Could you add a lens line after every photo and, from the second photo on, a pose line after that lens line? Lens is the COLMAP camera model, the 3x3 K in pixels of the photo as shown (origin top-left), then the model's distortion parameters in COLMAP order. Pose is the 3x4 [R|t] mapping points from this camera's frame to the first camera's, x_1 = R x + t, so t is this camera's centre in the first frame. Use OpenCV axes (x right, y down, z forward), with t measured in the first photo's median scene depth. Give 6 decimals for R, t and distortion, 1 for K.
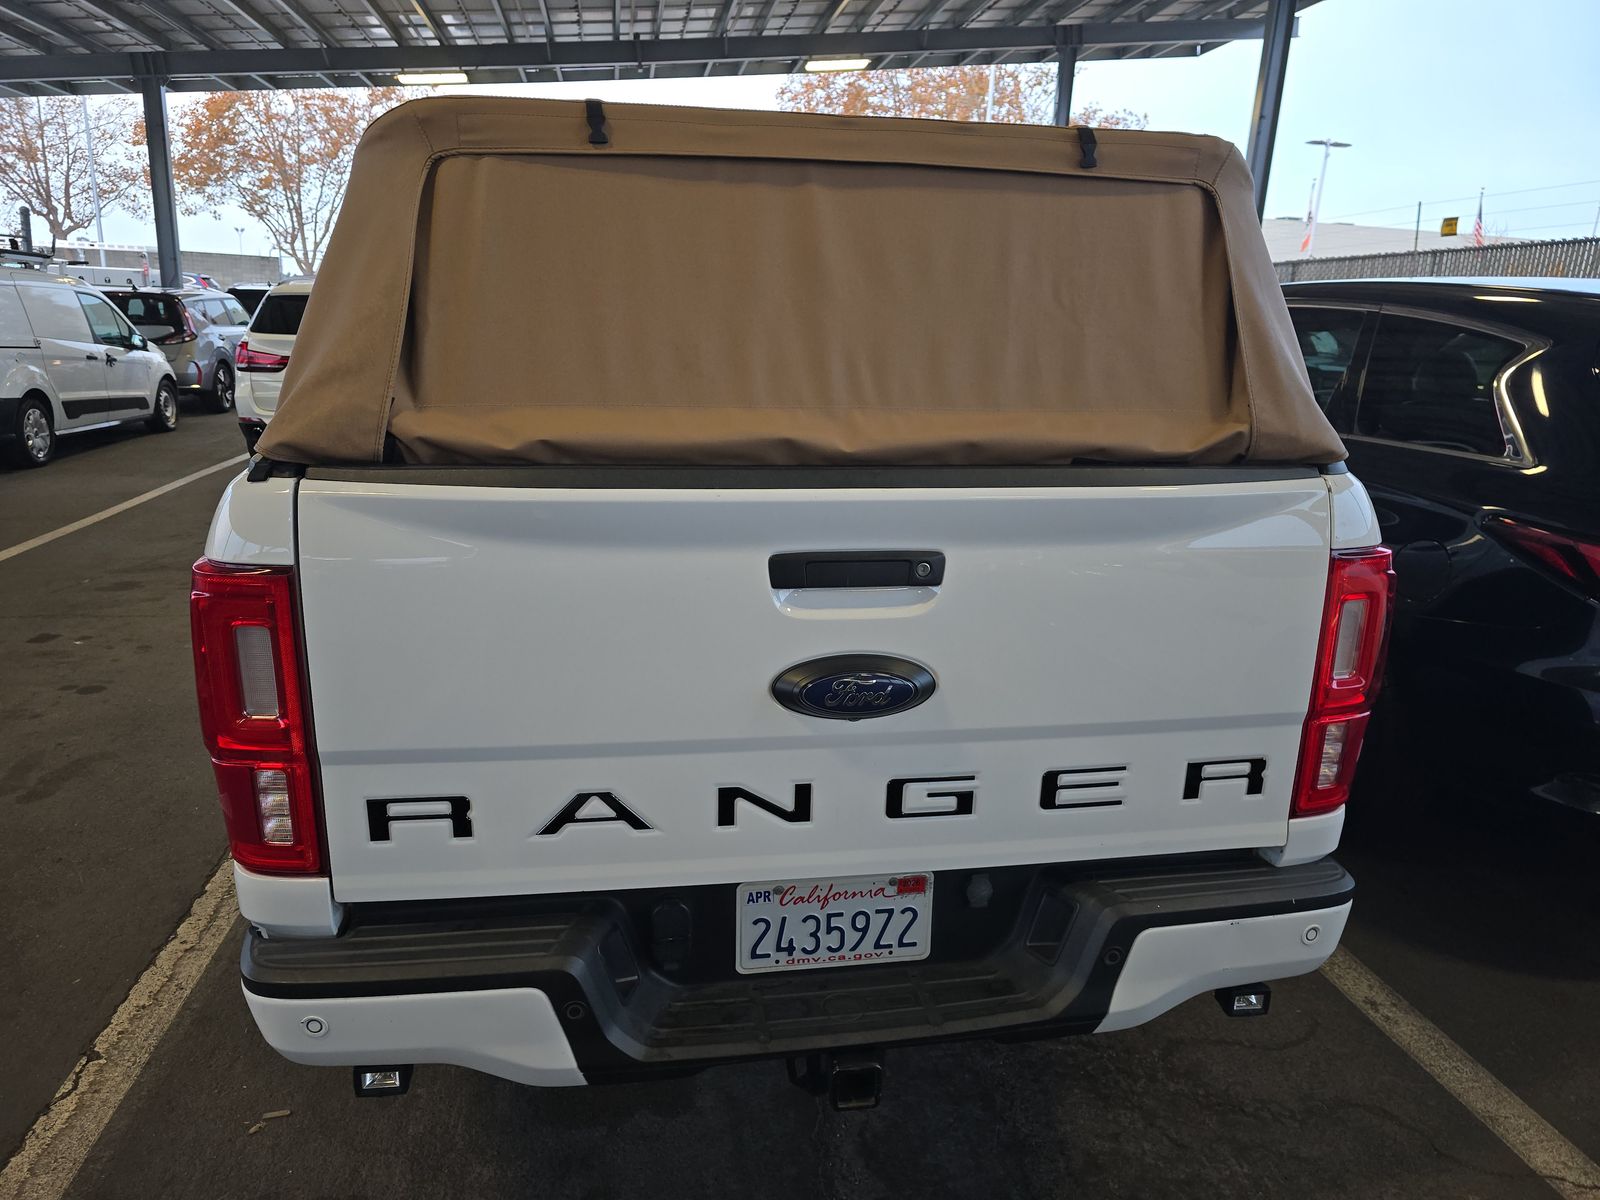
lens RADIAL K [[1077.0, 0, 808.3], [0, 1077.0, 601.5], [0, 0, 1]] dist [0.037050, -0.027245]
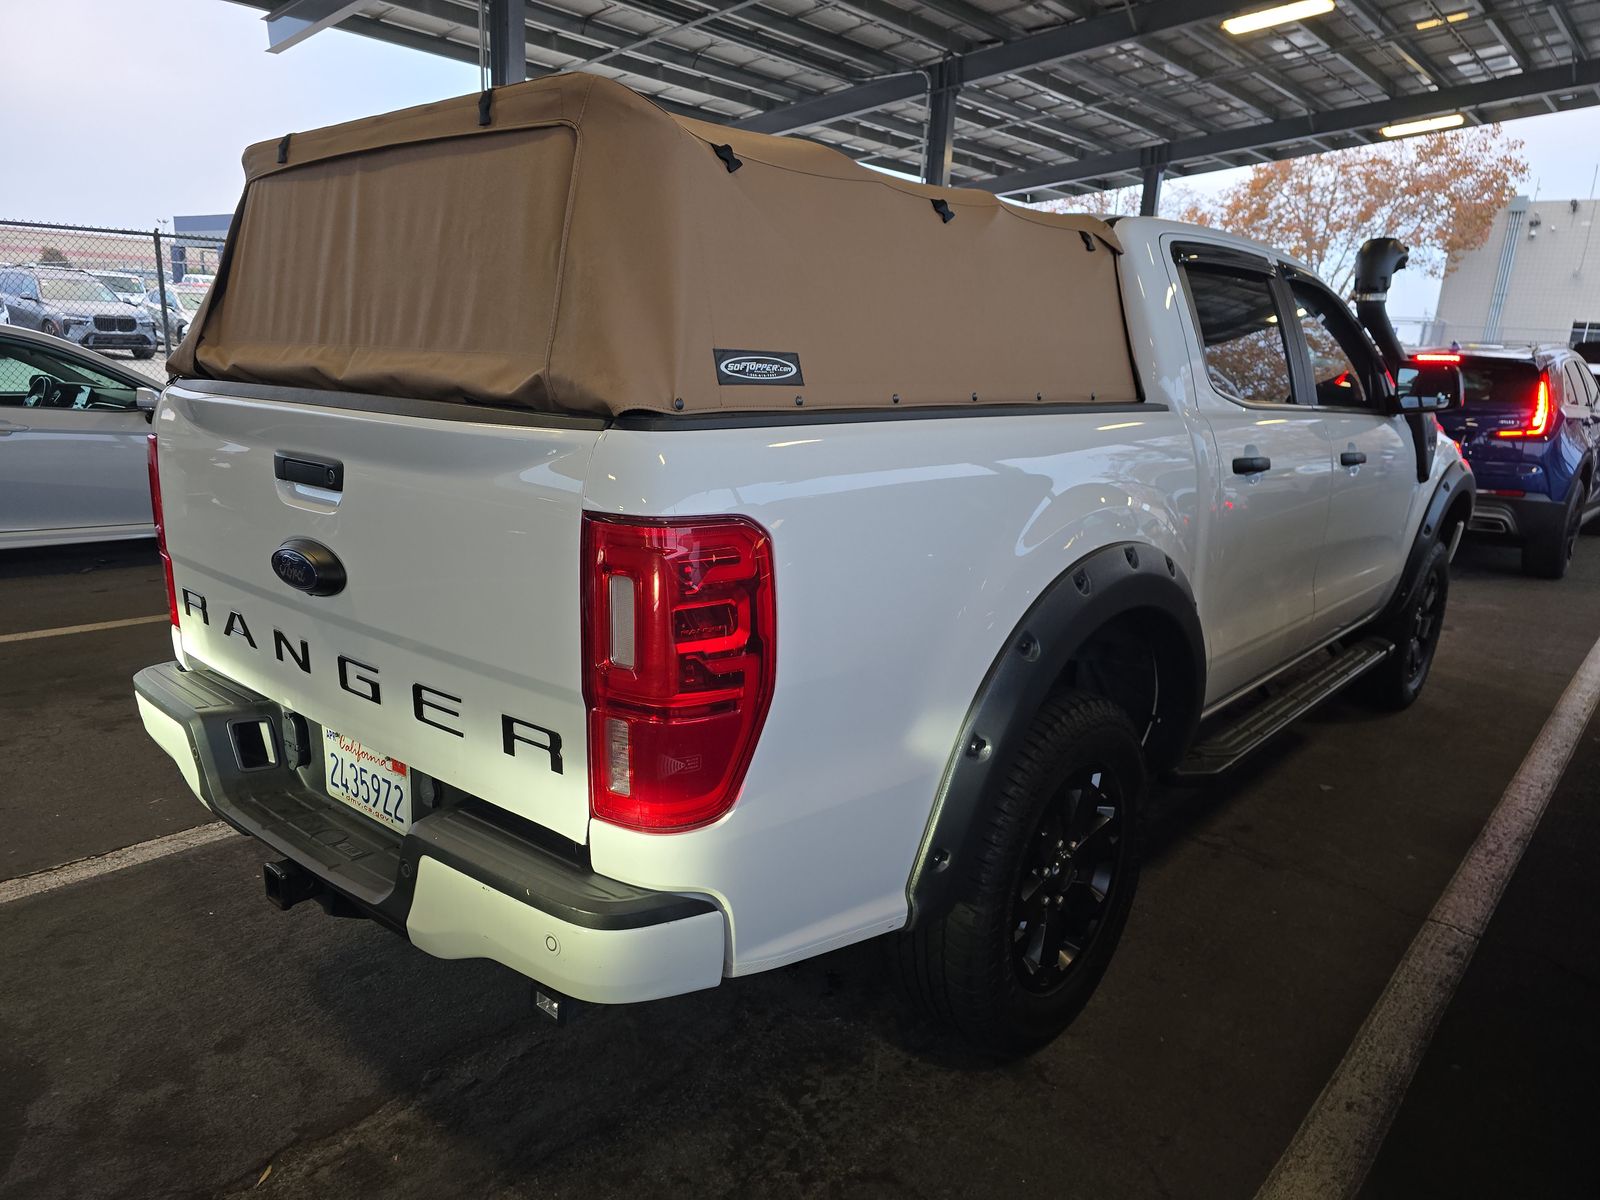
lens RADIAL K [[1077.0, 0, 808.3], [0, 1077.0, 601.5], [0, 0, 1]] dist [0.037050, -0.027245]
pose [[0.647836, 0.166692, -0.743318, 0.163797], [-0.208679, 0.977273, 0.037284, -0.005893], [0.732640, 0.130961, 0.667898, 0.071252]]
